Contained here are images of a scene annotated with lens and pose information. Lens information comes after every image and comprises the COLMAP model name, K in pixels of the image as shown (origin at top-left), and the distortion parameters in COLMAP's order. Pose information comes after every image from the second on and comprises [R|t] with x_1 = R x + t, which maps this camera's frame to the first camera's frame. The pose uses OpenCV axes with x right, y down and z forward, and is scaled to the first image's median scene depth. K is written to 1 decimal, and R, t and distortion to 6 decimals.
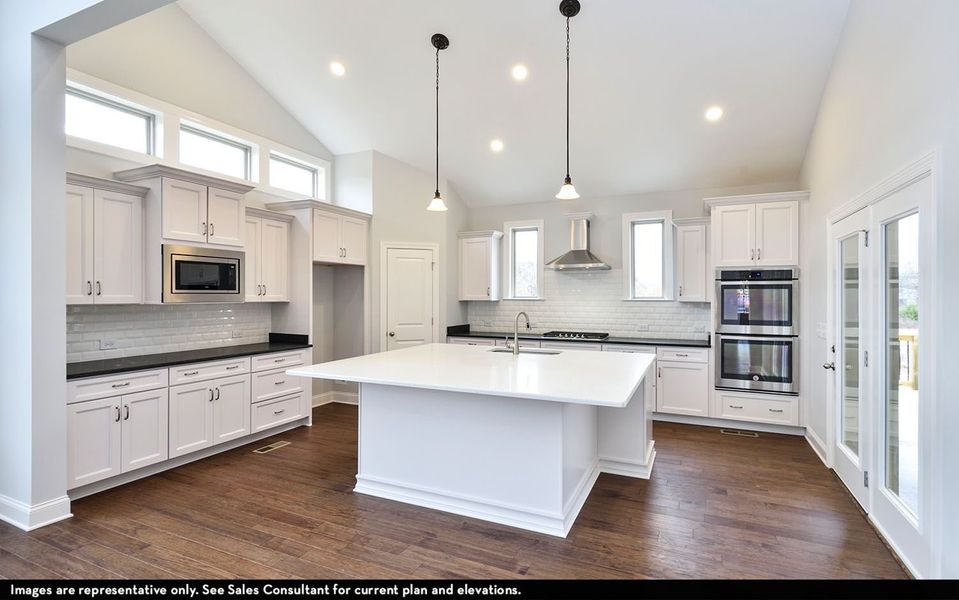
lens RADIAL K [[469.9, 0, 477.0], [0, 469.9, 295.8], [0, 0, 1]] dist [0.000549, 0.002431]
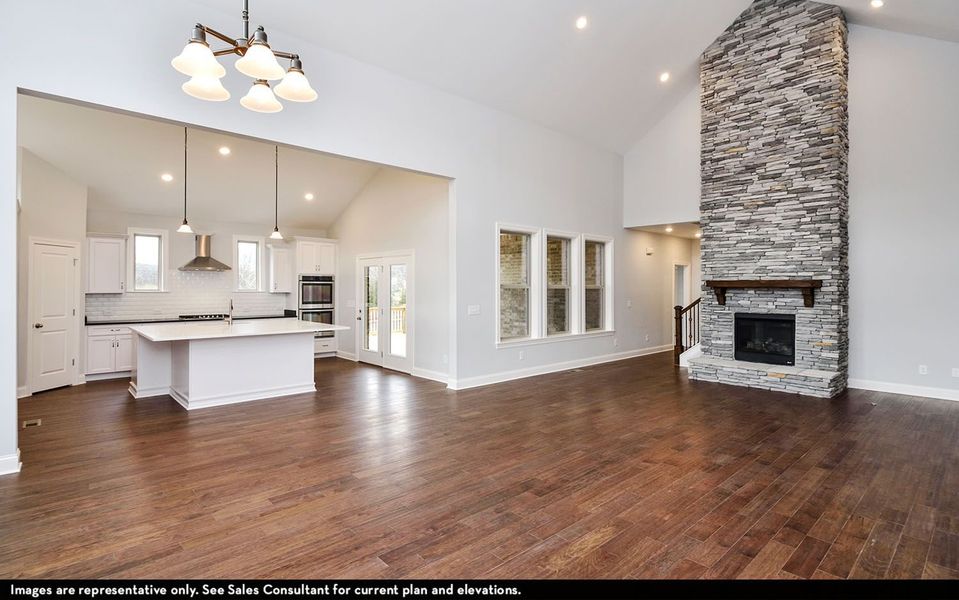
lens RADIAL K [[469.9, 0, 475.4], [0, 469.9, 288.0], [0, 0, 1]] dist [0.000549, 0.002431]
pose [[0.387507, 0.000693, 0.921867, -1.000421], [-0.004344, 0.999990, 0.001074, -0.009987], [-0.921857, -0.004420, 0.387506, -0.388251]]
